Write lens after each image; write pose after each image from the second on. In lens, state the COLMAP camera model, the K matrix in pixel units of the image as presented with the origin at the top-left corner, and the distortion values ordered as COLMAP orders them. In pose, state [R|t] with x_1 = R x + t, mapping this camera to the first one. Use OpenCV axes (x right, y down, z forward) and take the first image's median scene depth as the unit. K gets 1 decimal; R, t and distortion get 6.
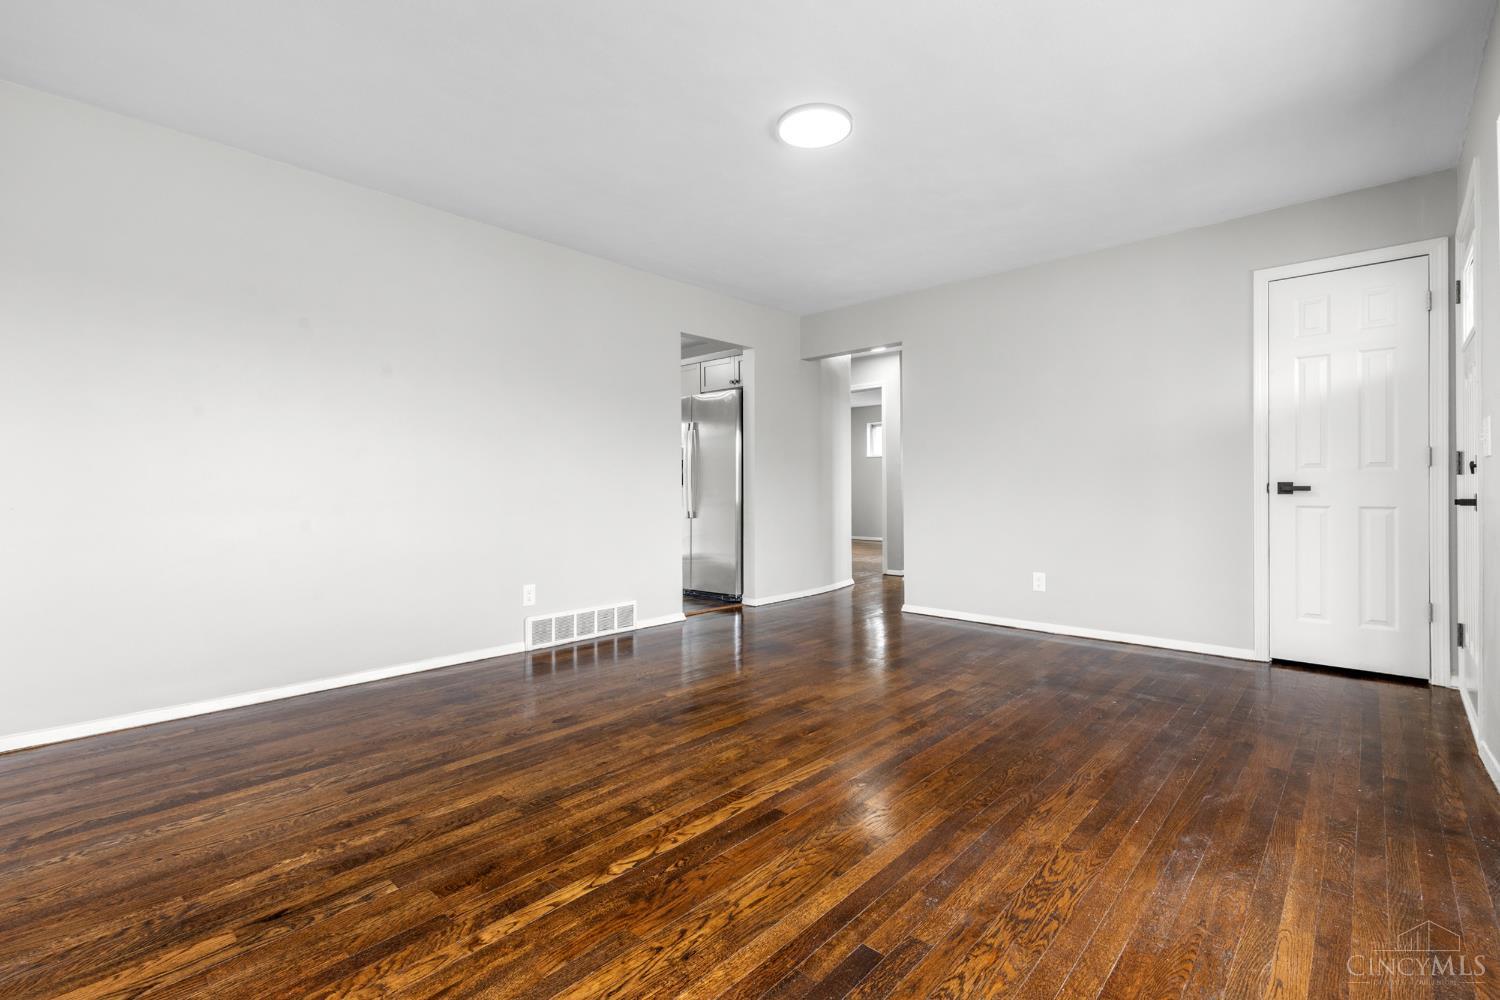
lens RADIAL K [[675.4, 0, 741.1], [0, 675.4, 493.6], [0, 0, 1]] dist [0.010010, -0.001229]
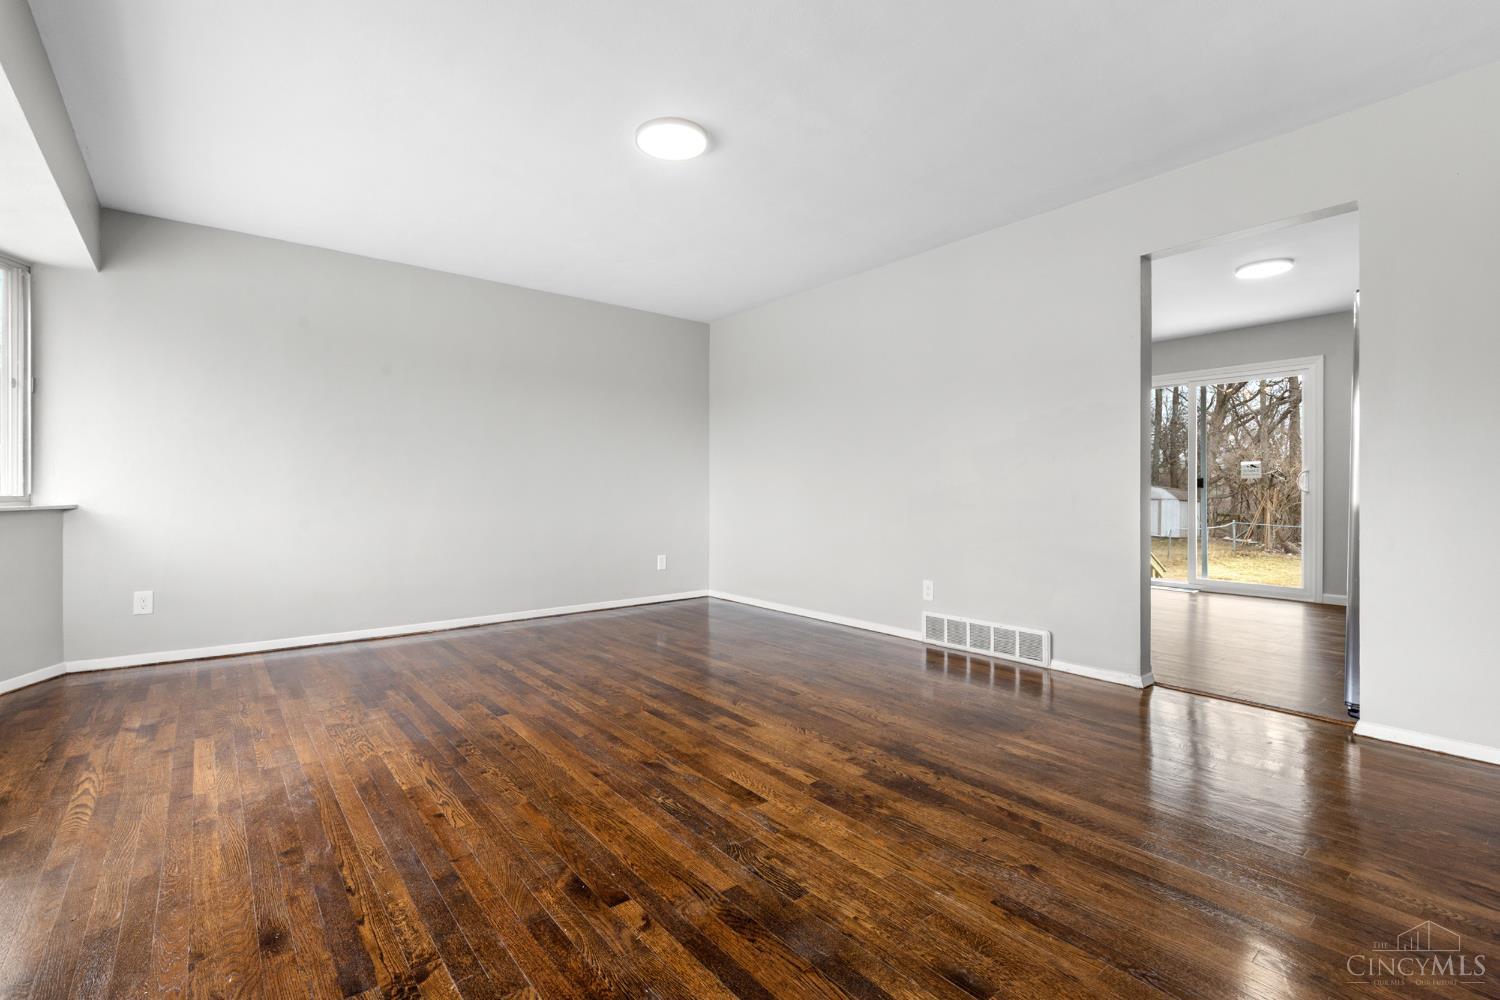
lens RADIAL K [[675.4, 0, 741.4], [0, 675.4, 493.3], [0, 0, 1]] dist [0.010010, -0.001229]
pose [[-0.150746, 0.006641, -0.988550, 0.771987], [-0.009310, 0.999924, 0.008137, -0.007084], [0.988529, 0.010430, -0.150673, 0.872267]]
